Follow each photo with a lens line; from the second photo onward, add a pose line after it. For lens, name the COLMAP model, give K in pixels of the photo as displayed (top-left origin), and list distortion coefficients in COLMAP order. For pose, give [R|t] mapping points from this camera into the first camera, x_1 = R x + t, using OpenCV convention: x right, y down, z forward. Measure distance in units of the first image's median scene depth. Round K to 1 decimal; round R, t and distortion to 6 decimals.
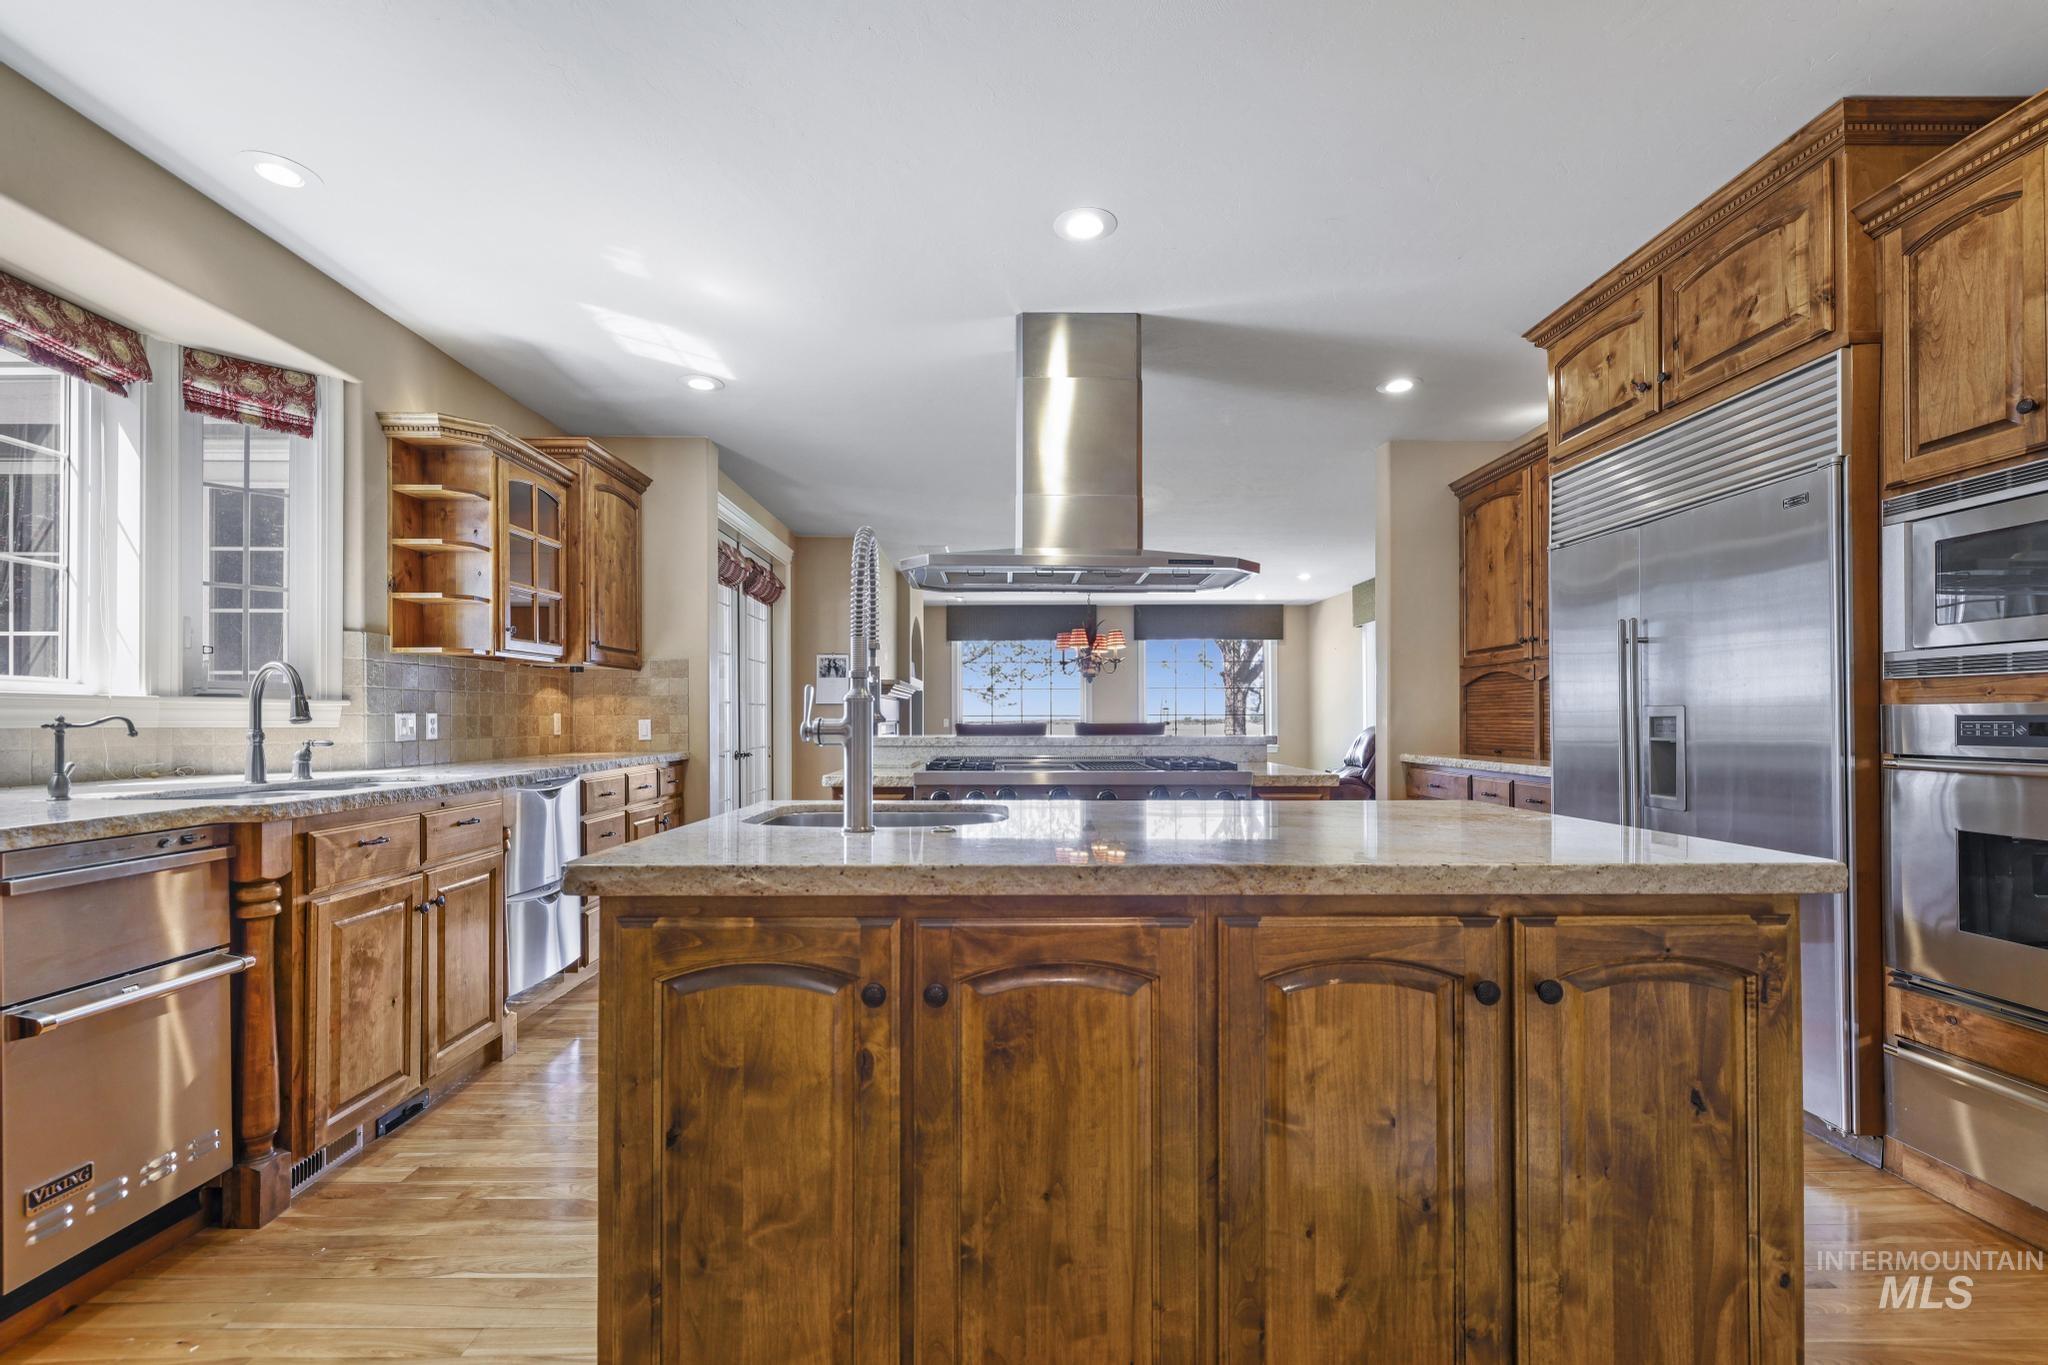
lens RADIAL K [[883.0, 0, 1034.0], [0, 883.0, 713.7], [0, 0, 1]] dist [-0.000048, -0.000804]
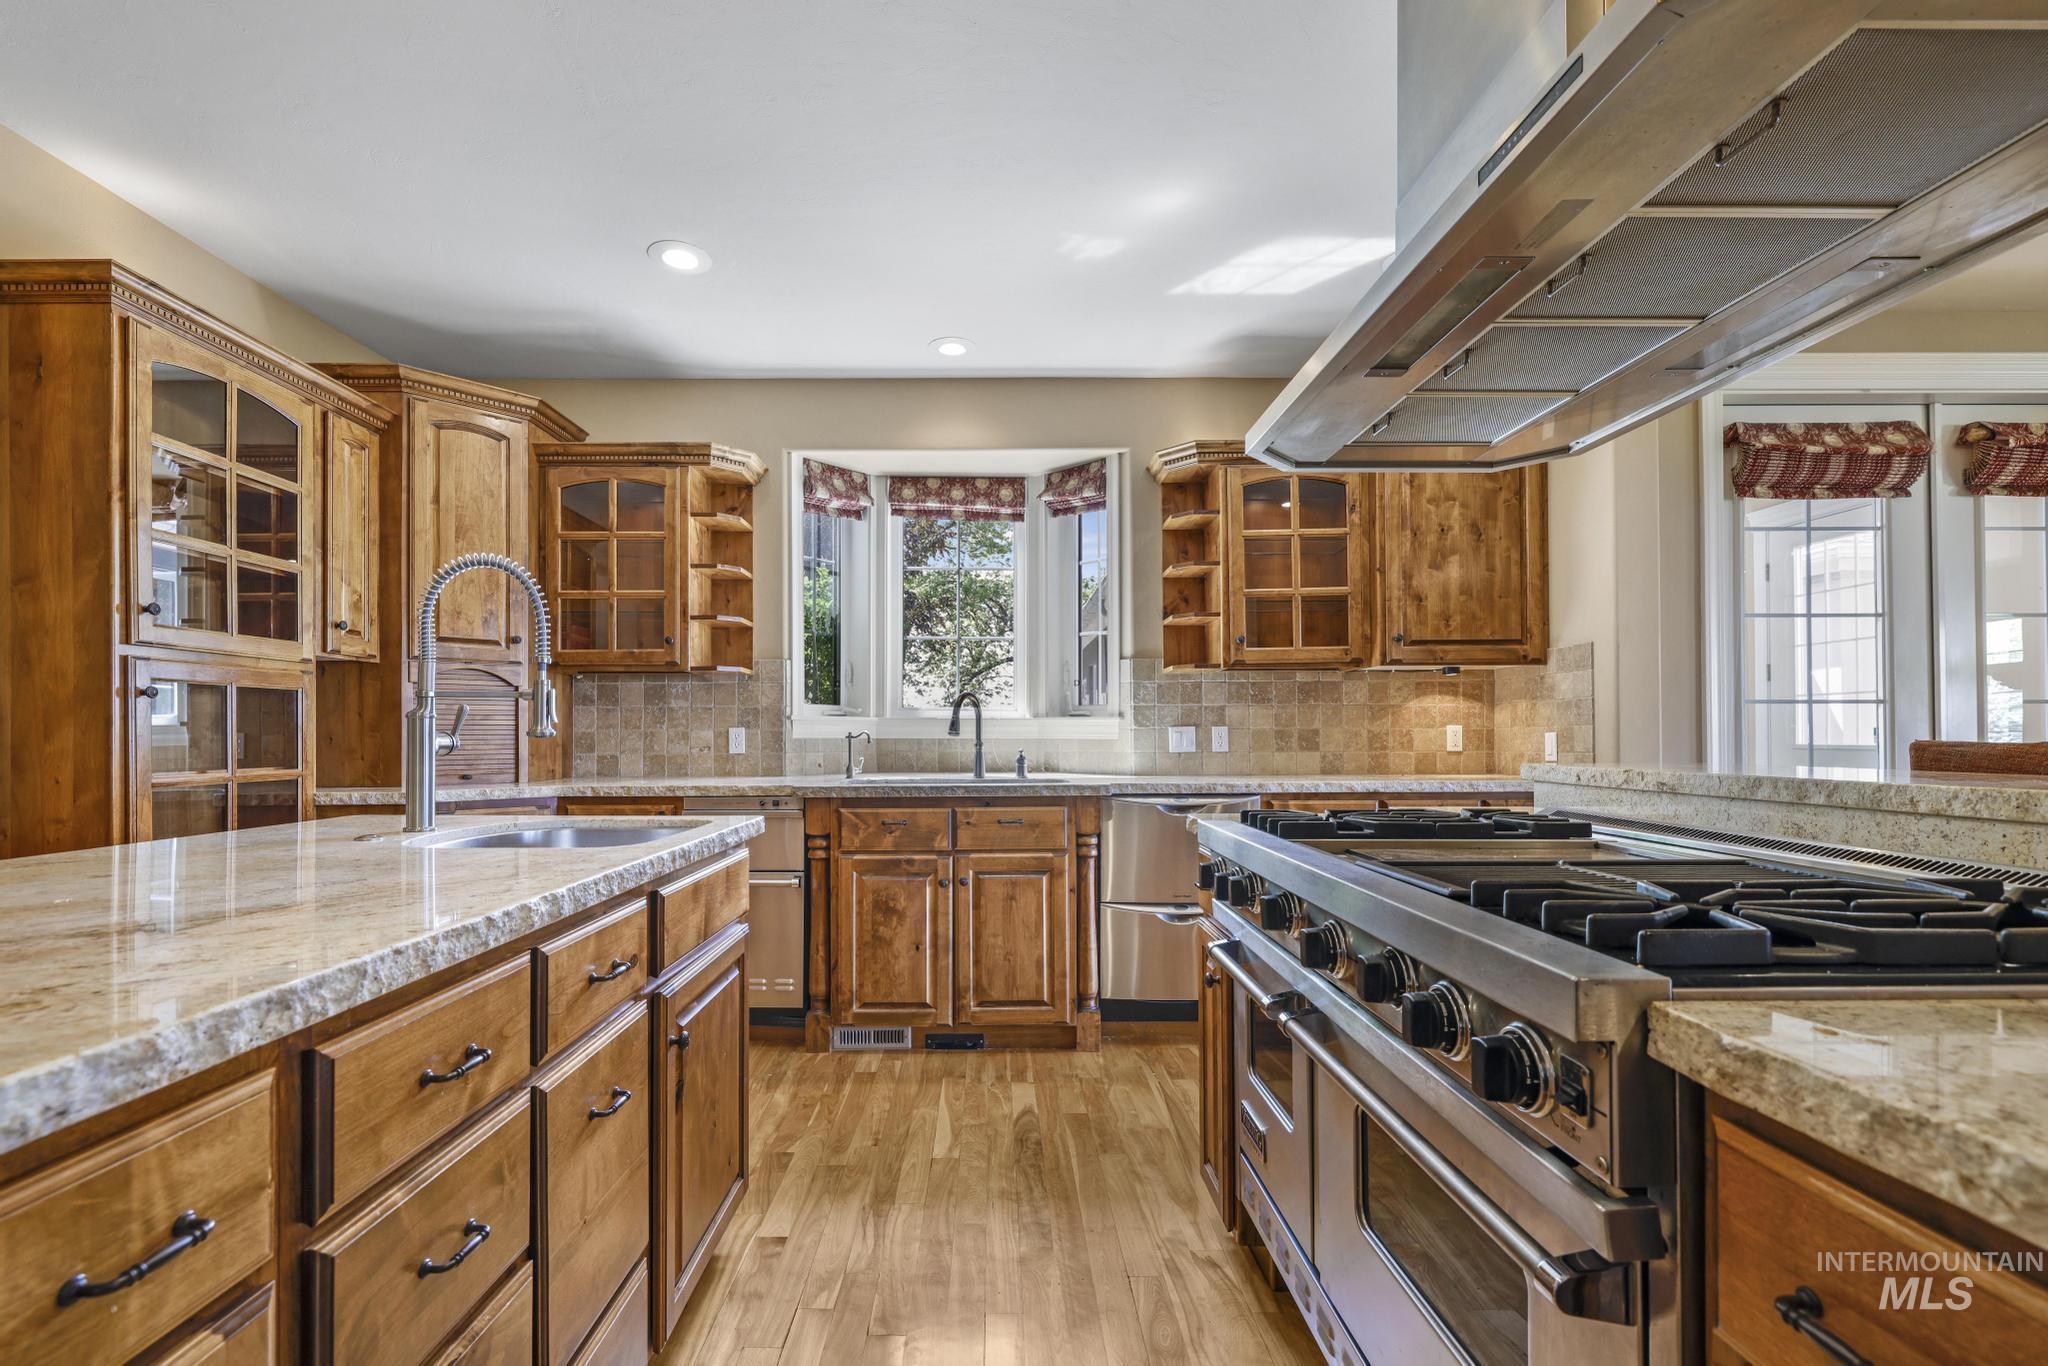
lens RADIAL K [[883.0, 0, 996.1], [0, 883.0, 738.2], [0, 0, 1]] dist [-0.000048, -0.000804]
pose [[-0.035452, 0.005238, -0.999358, 0.472566], [0.008679, 0.999950, 0.004934, 0.006921], [0.999334, -0.008499, -0.035496, 0.943414]]
